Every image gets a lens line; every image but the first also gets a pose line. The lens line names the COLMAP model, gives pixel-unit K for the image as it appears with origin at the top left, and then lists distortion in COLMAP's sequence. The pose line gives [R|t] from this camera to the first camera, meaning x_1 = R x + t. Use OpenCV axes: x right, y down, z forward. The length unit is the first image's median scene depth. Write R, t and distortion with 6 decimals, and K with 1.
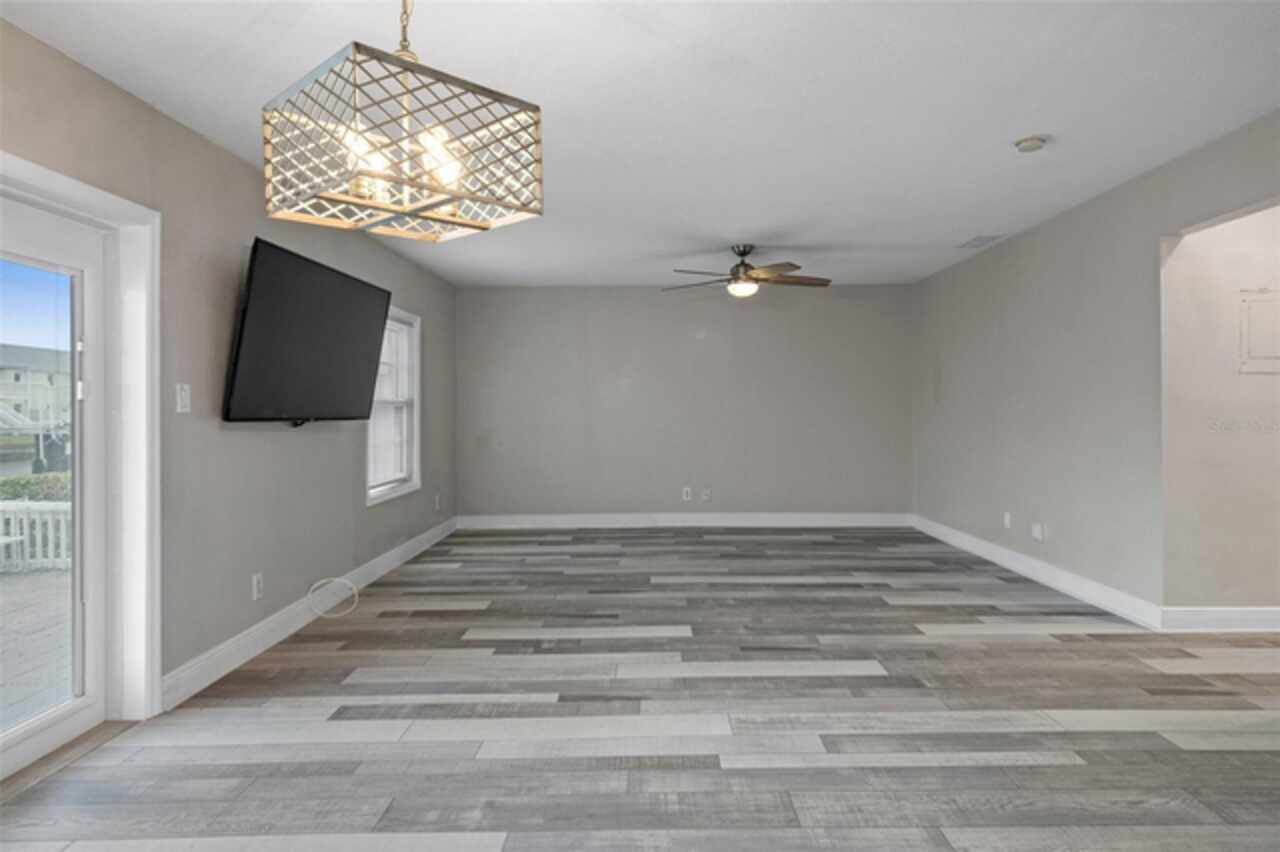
lens RADIAL K [[730.4, 0, 661.8], [0, 730.4, 455.3], [0, 0, 1]] dist [0.002815, 0.000827]
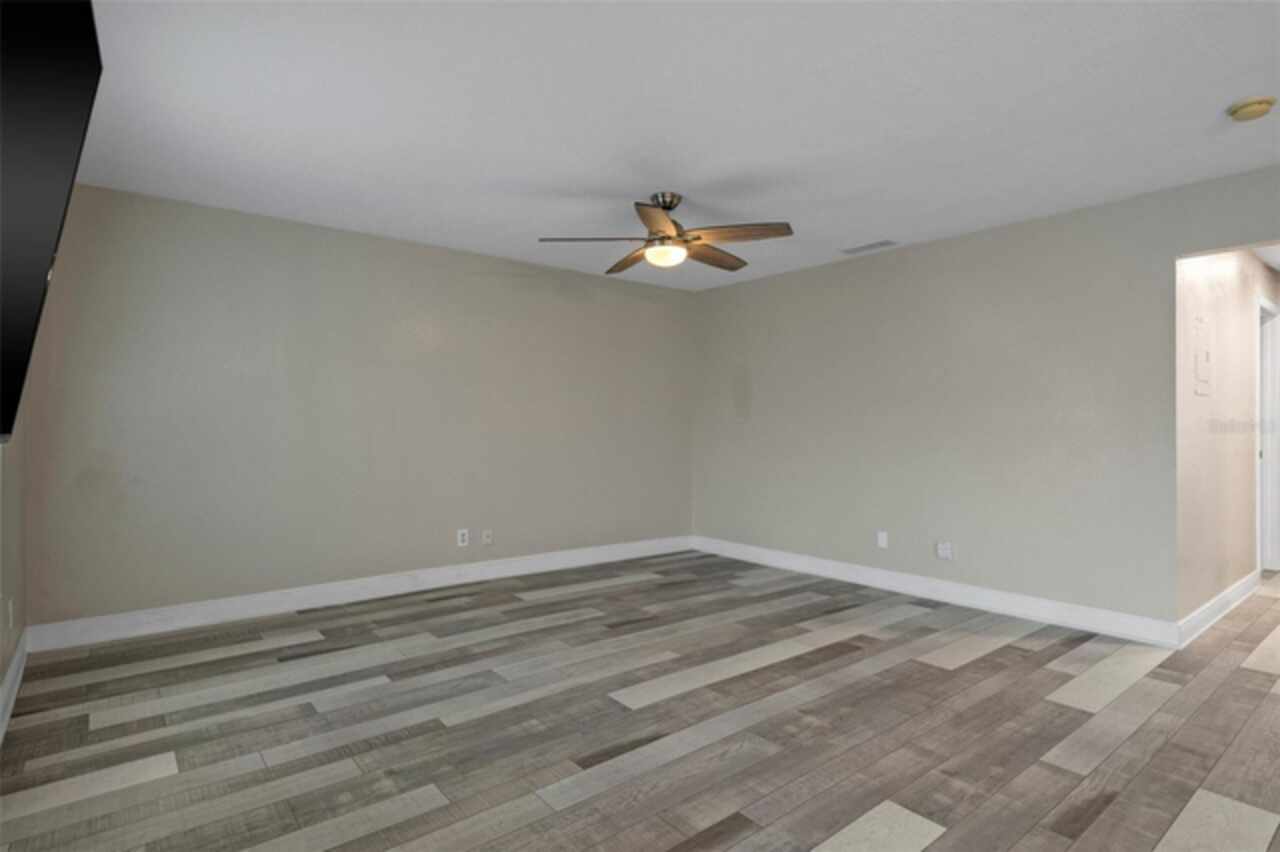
lens RADIAL K [[657.0, 0, 640.0], [0, 657.0, 426.0], [0, 0, 1]] dist [0.001094, 0.000475]
pose [[0.784765, 0.008964, 0.619729, -0.474307], [0.029265, 0.998244, -0.051498, -0.037270], [-0.619102, 0.058550, 0.783125, 0.785952]]
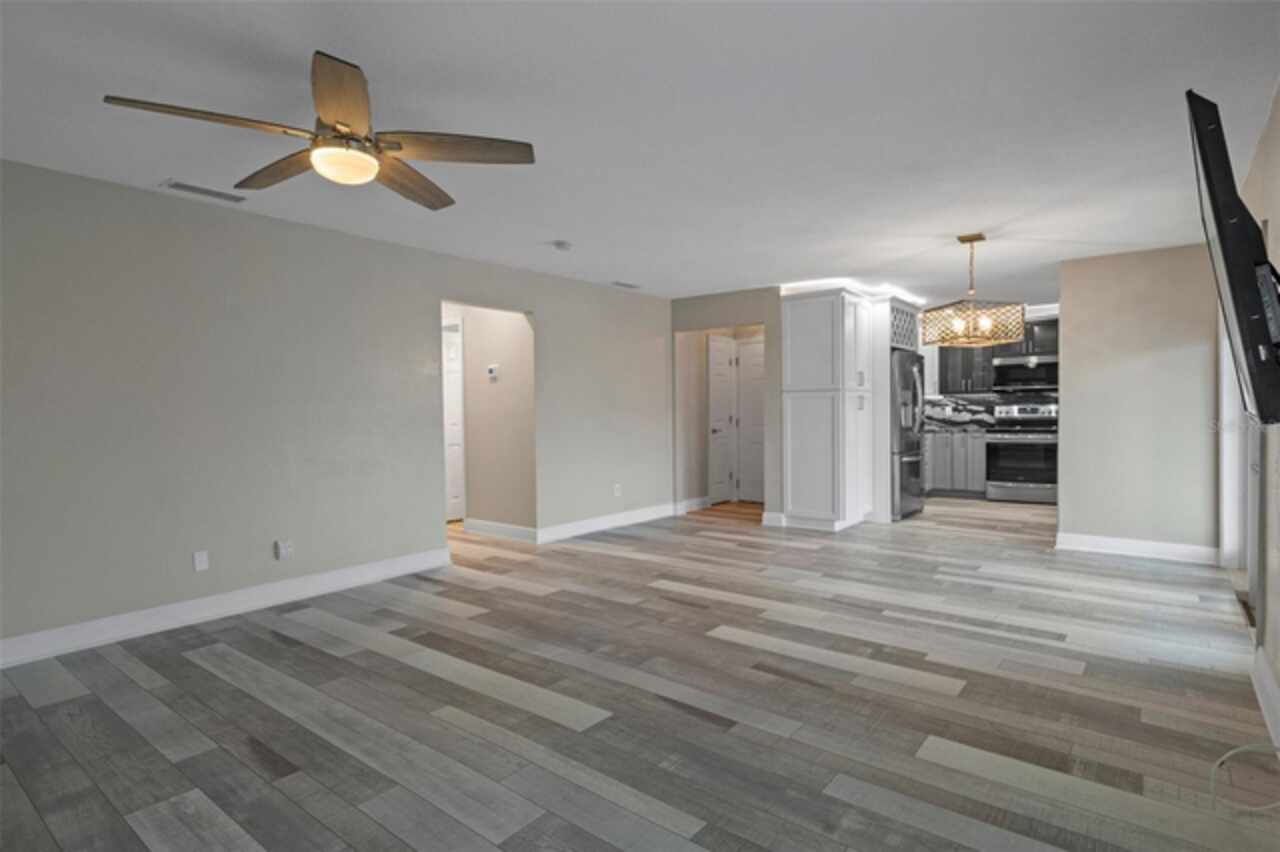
lens RADIAL K [[656.1, 0, 634.2], [0, 656.1, 414.8], [0, 0, 1]] dist [0.003743, 0.000399]
pose [[-0.769933, 0.013849, 0.637974, -0.489594], [0.057164, 0.997242, 0.047339, -0.108347], [-0.635559, 0.072917, -0.768601, 1.886158]]
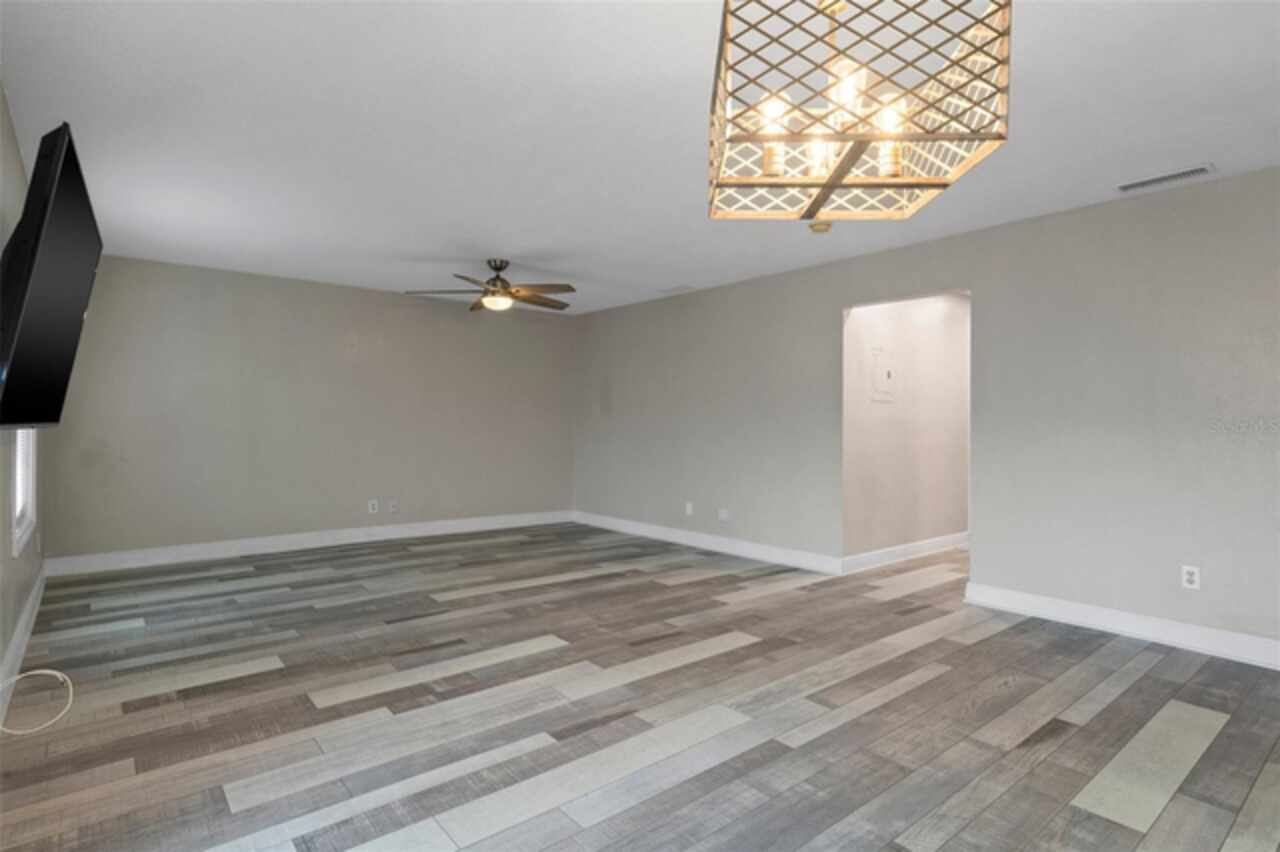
lens RADIAL K [[650.6, 0, 640.0], [0, 650.6, 426.0], [0, 0, 1]] dist [0.001504, 0.000002]
pose [[0.776386, 0.009188, 0.630191, -0.473583], [0.026638, 0.998522, -0.047376, -0.004357], [-0.629695, 0.053568, 0.774994, 0.252466]]
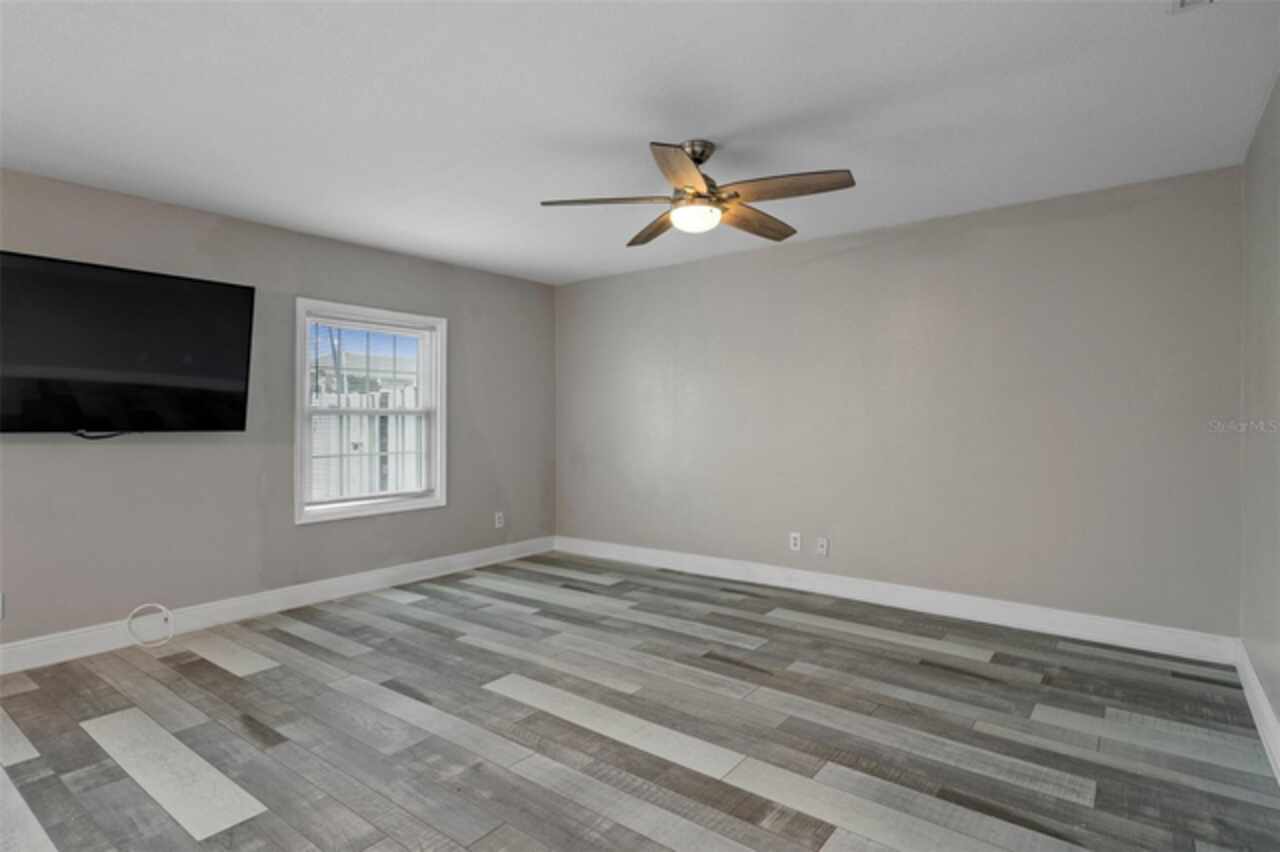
lens RADIAL K [[660.7, 0, 640.0], [0, 660.7, 426.0], [0, 0, 1]] dist [0.002604, 0.000377]
pose [[0.785520, 0.010383, -0.618749, 0.628931], [-0.042335, 0.998418, -0.036992, -0.054992], [0.617386, 0.055253, 0.784717, 0.853073]]
